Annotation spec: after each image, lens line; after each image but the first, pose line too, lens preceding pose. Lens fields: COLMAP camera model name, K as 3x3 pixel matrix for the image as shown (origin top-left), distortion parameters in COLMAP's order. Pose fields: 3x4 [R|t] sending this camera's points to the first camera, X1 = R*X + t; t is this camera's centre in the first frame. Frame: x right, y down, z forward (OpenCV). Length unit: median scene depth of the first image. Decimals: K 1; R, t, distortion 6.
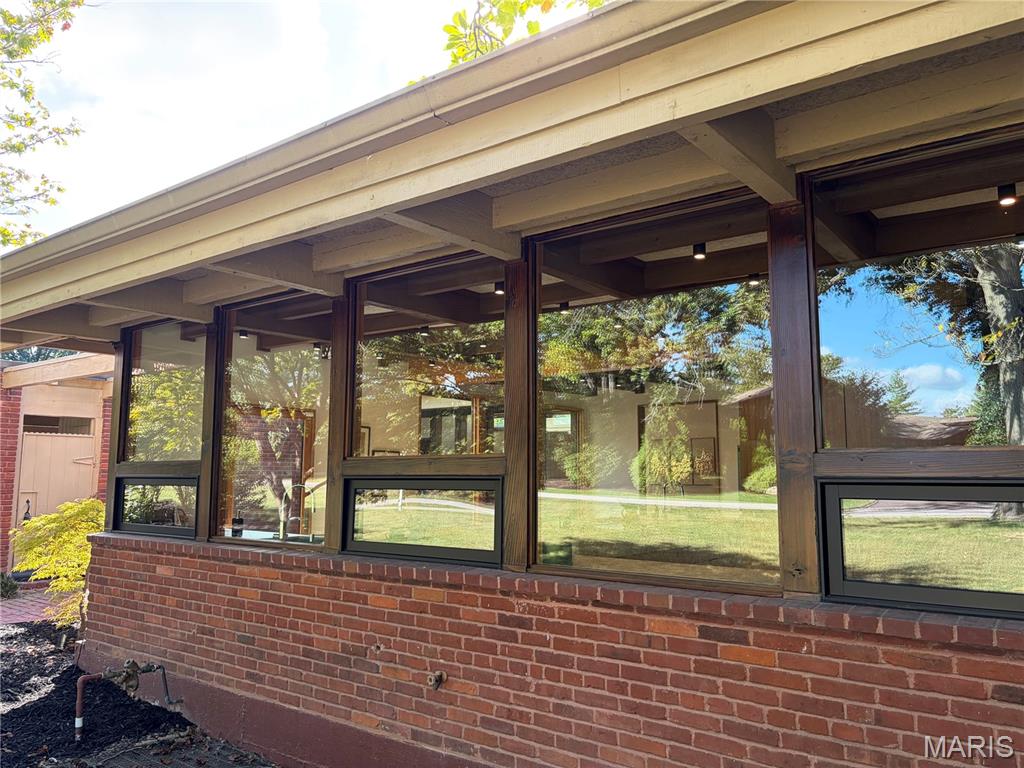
lens RADIAL K [[784.8, 0, 512.0], [0, 784.8, 384.0], [0, 0, 1]] dist [0.006695, 0.001746]
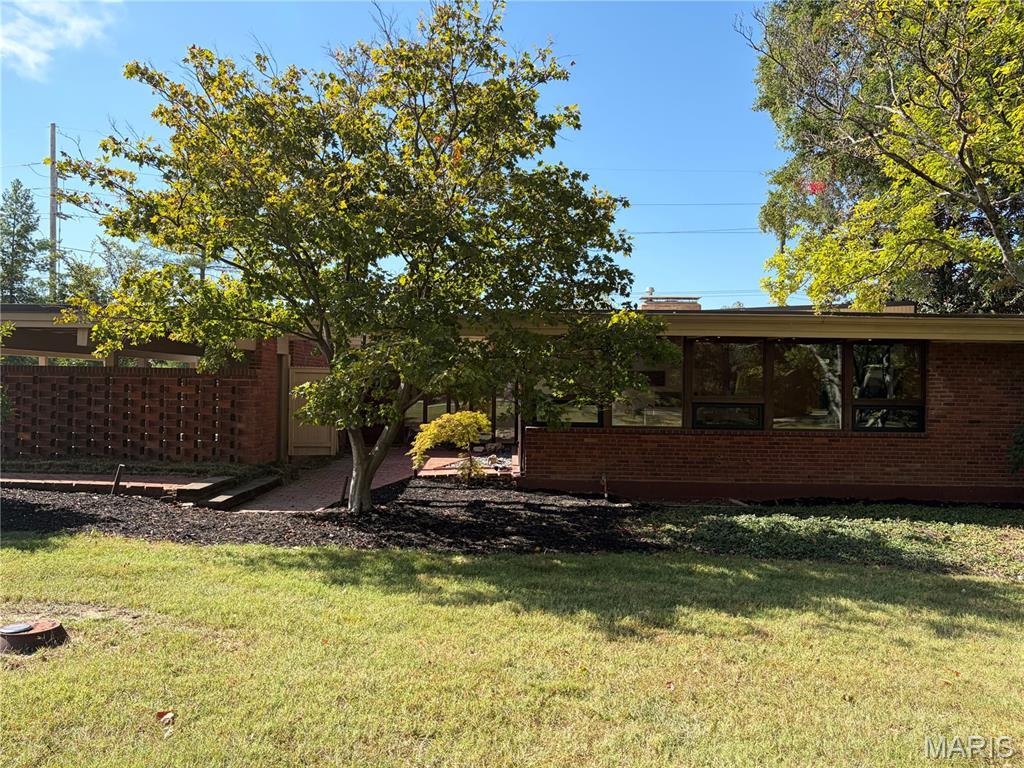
lens RADIAL K [[784.8, 0, 512.0], [0, 784.8, 384.0], [0, 0, 1]] dist [0.006695, 0.001746]
pose [[0.771466, 0.004853, 0.636252, -2.851720], [-0.090796, 0.990577, 0.102536, -0.202841], [-0.629759, -0.136873, 0.764637, -0.854724]]
